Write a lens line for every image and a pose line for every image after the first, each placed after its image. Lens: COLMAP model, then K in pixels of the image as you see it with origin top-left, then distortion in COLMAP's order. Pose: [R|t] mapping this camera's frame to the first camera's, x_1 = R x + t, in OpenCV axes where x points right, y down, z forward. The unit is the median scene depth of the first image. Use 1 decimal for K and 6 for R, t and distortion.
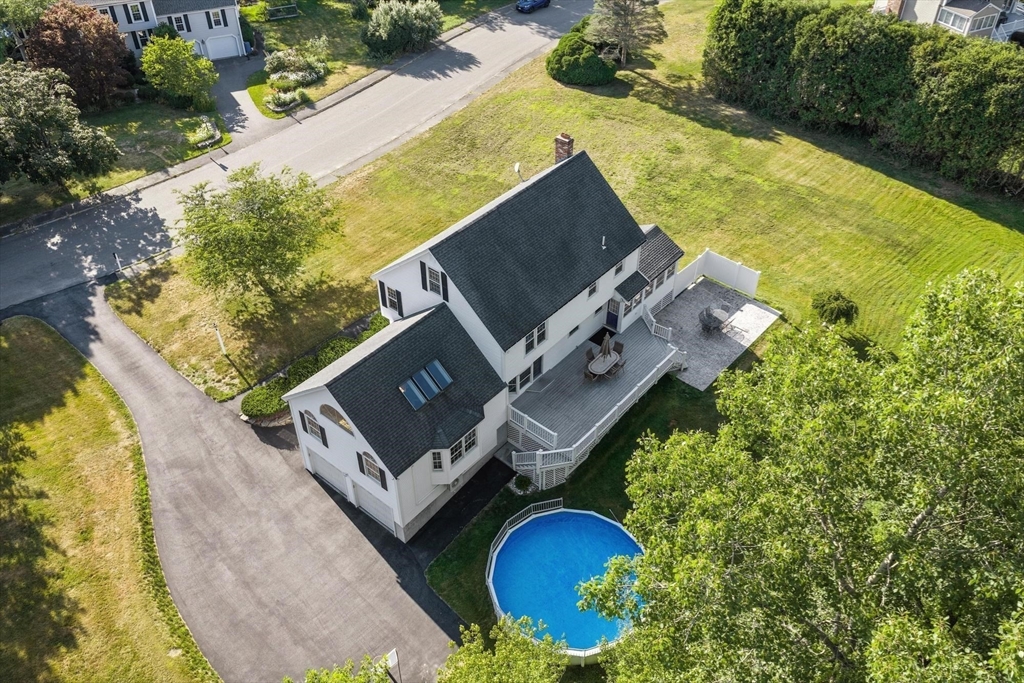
lens RADIAL K [[852.5, 0, 512.0], [0, 852.5, 341.5], [0, 0, 1]] dist [0.009979, -0.004887]
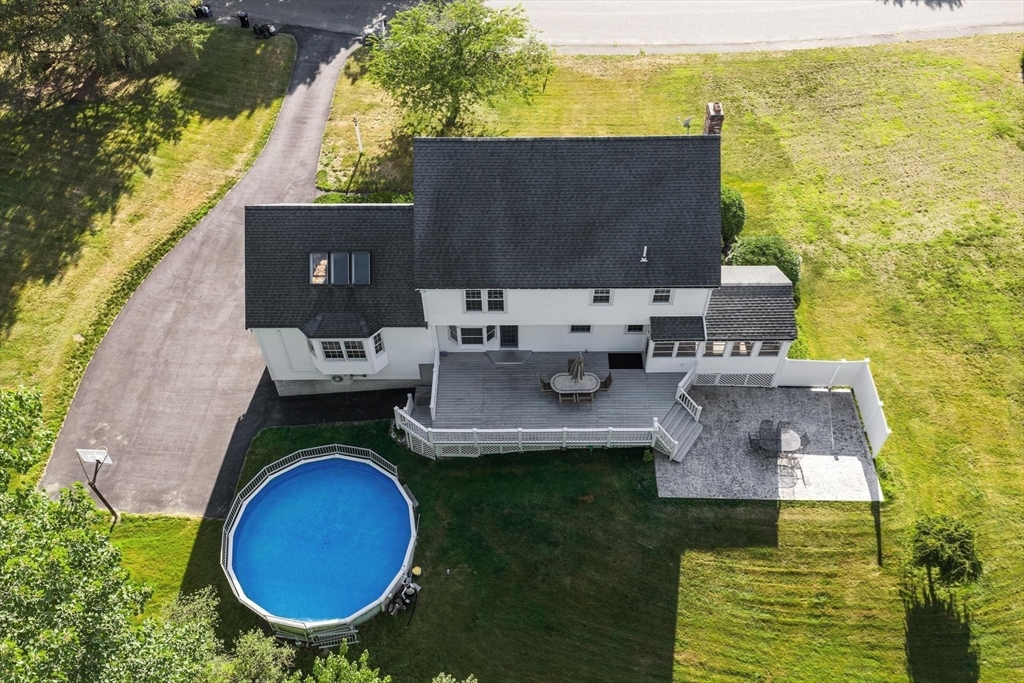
lens RADIAL K [[852.5, 0, 512.0], [0, 852.5, 341.5], [0, 0, 1]] dist [0.009979, -0.004887]
pose [[0.643053, 0.587663, -0.491055, 0.425429], [-0.499485, 0.807900, 0.312750, -0.219416], [0.580515, 0.044160, 0.813051, 0.311054]]
